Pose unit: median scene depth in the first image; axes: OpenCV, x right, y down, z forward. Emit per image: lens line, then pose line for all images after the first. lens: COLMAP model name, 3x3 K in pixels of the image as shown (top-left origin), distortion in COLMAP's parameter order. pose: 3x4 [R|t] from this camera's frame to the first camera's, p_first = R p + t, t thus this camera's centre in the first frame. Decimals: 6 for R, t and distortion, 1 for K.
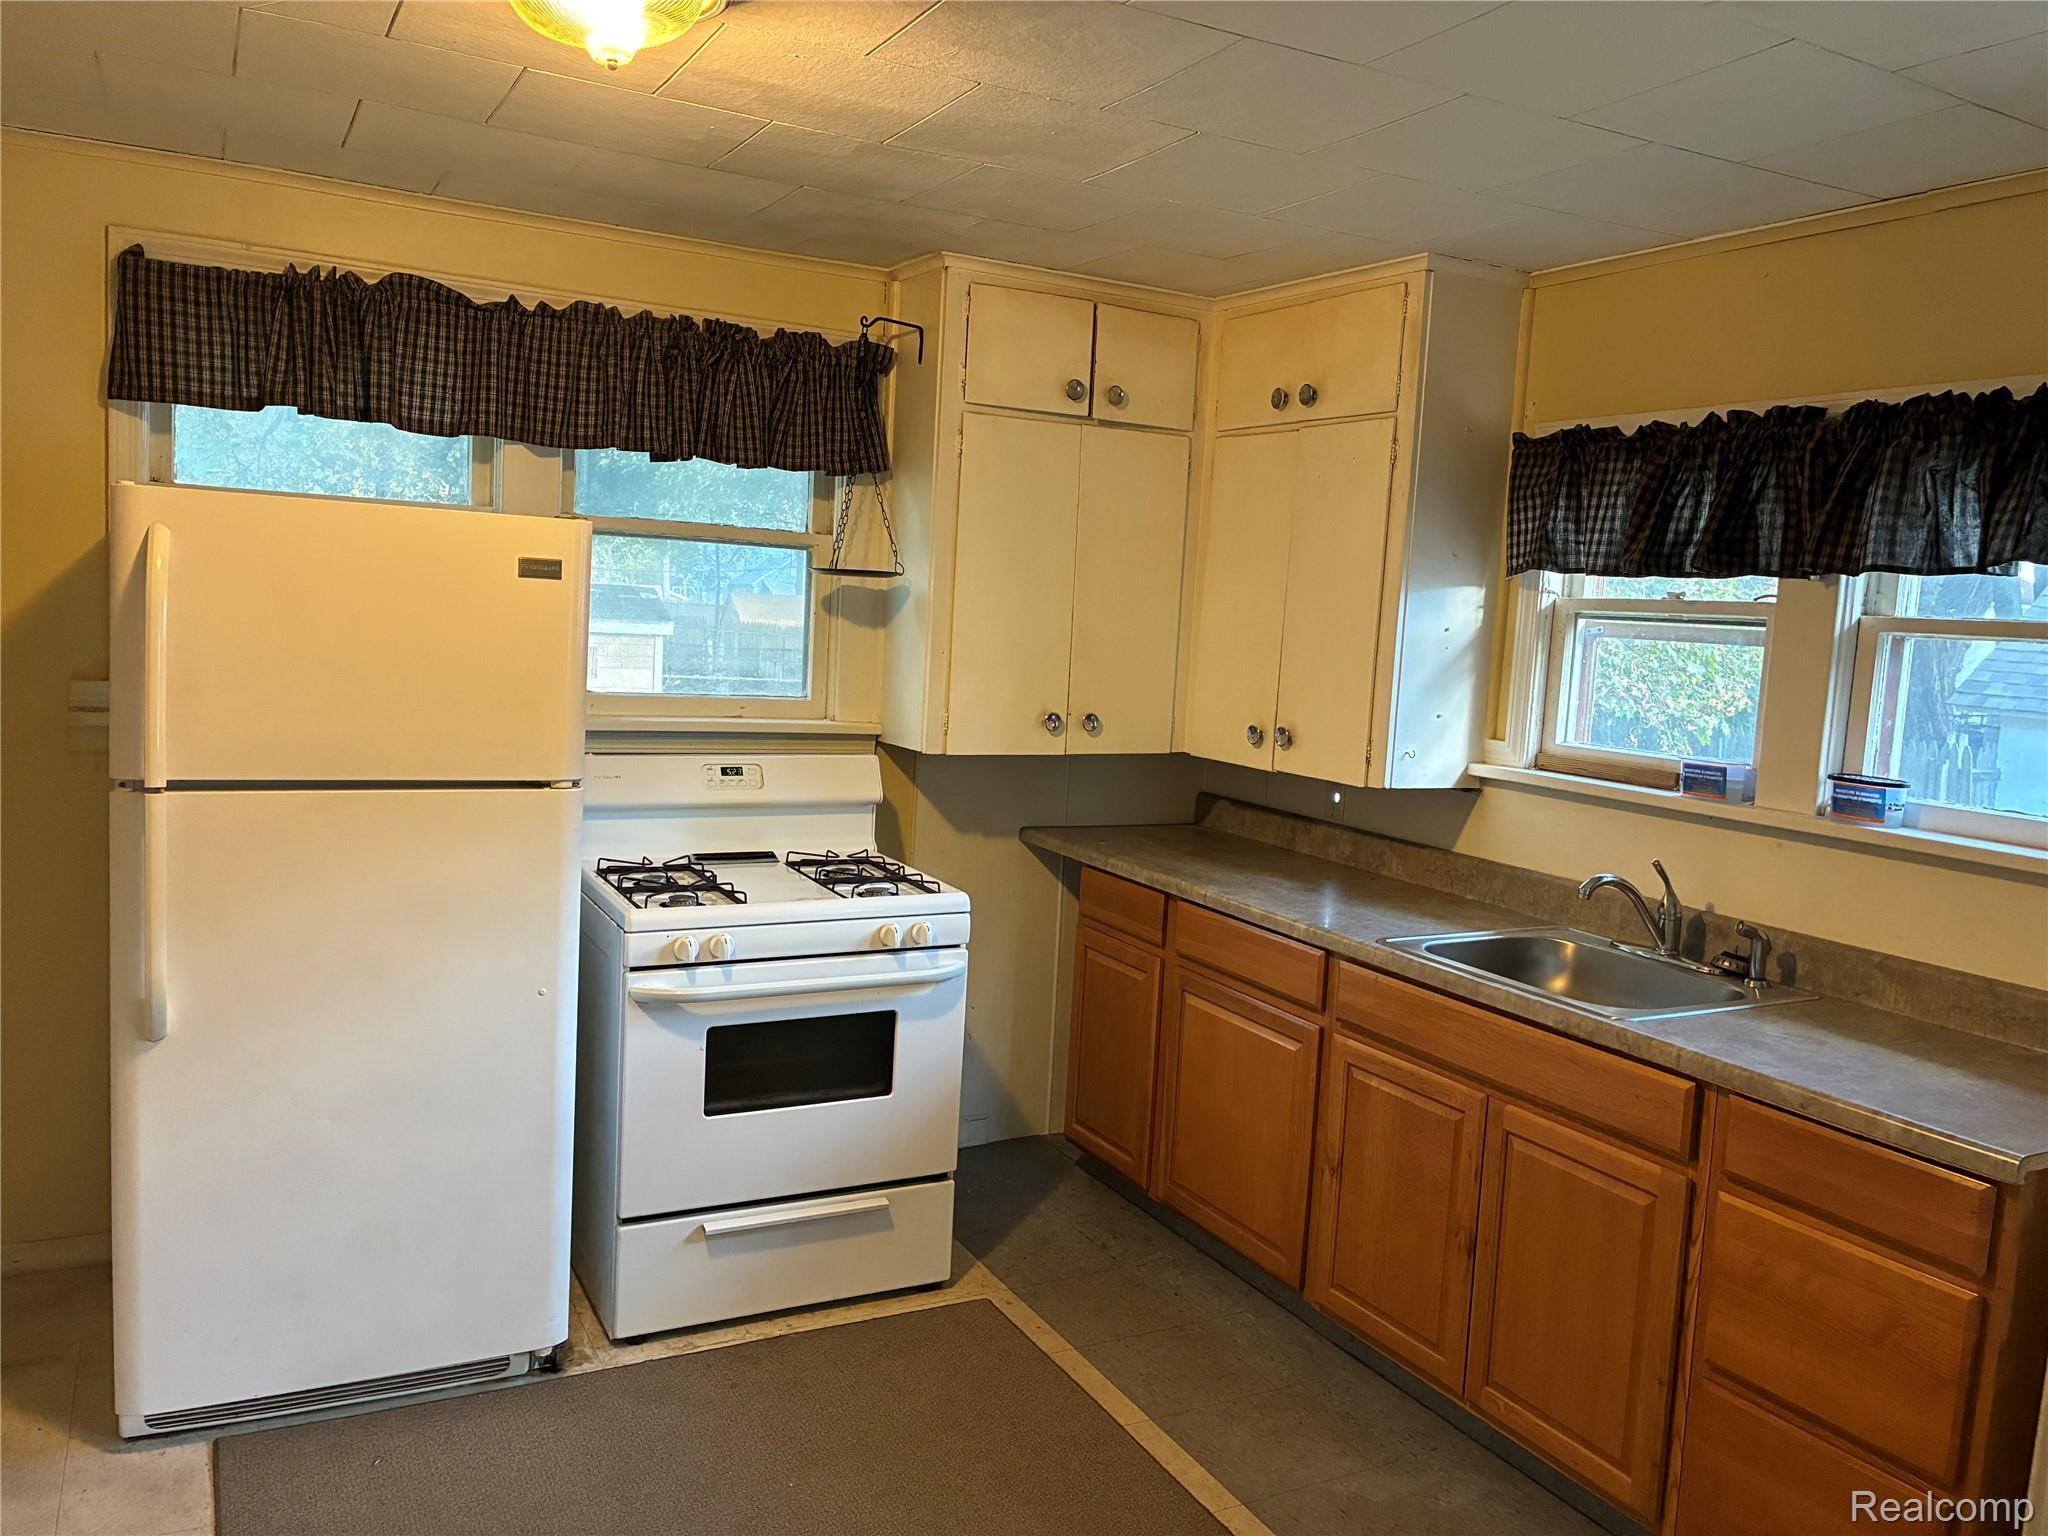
lens RADIAL K [[1532.6, 0, 1029.9], [0, 1532.6, 758.5], [0, 0, 1]] dist [0.031503, -0.051289]
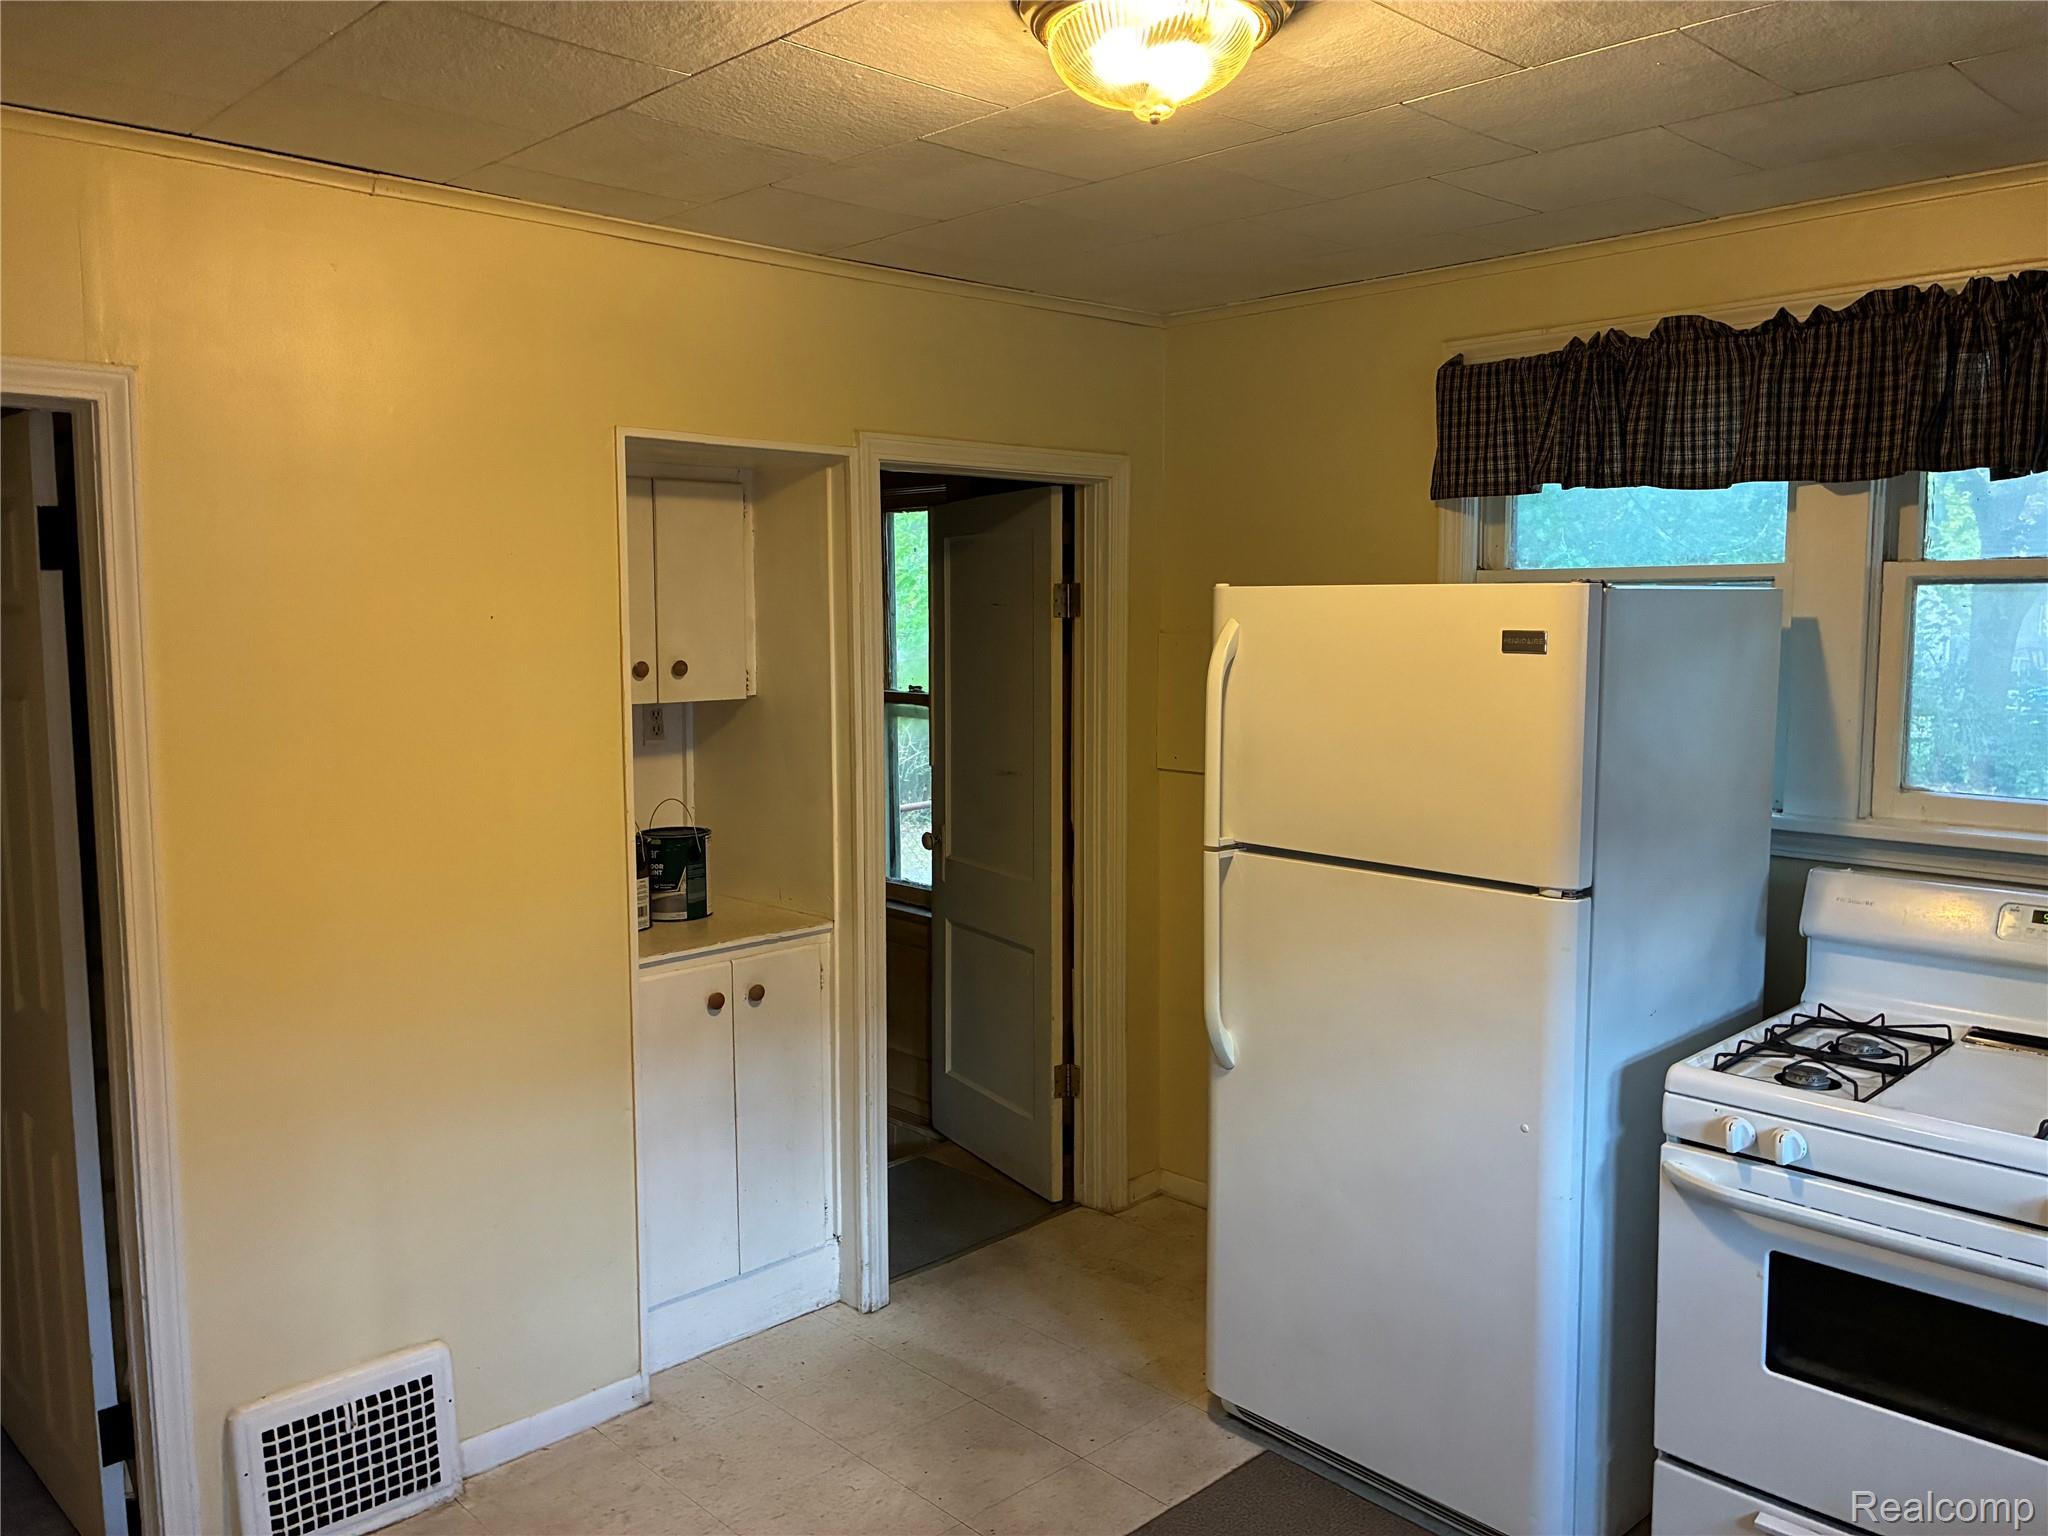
lens RADIAL K [[1532.6, 0, 1029.9], [0, 1532.6, 758.5], [0, 0, 1]] dist [0.031503, -0.051289]
pose [[0.272215, 0.035913, -0.961566, 0.385082], [-0.079946, 0.996692, 0.014593, -0.041103], [0.958910, 0.072901, 0.274185, 0.426612]]
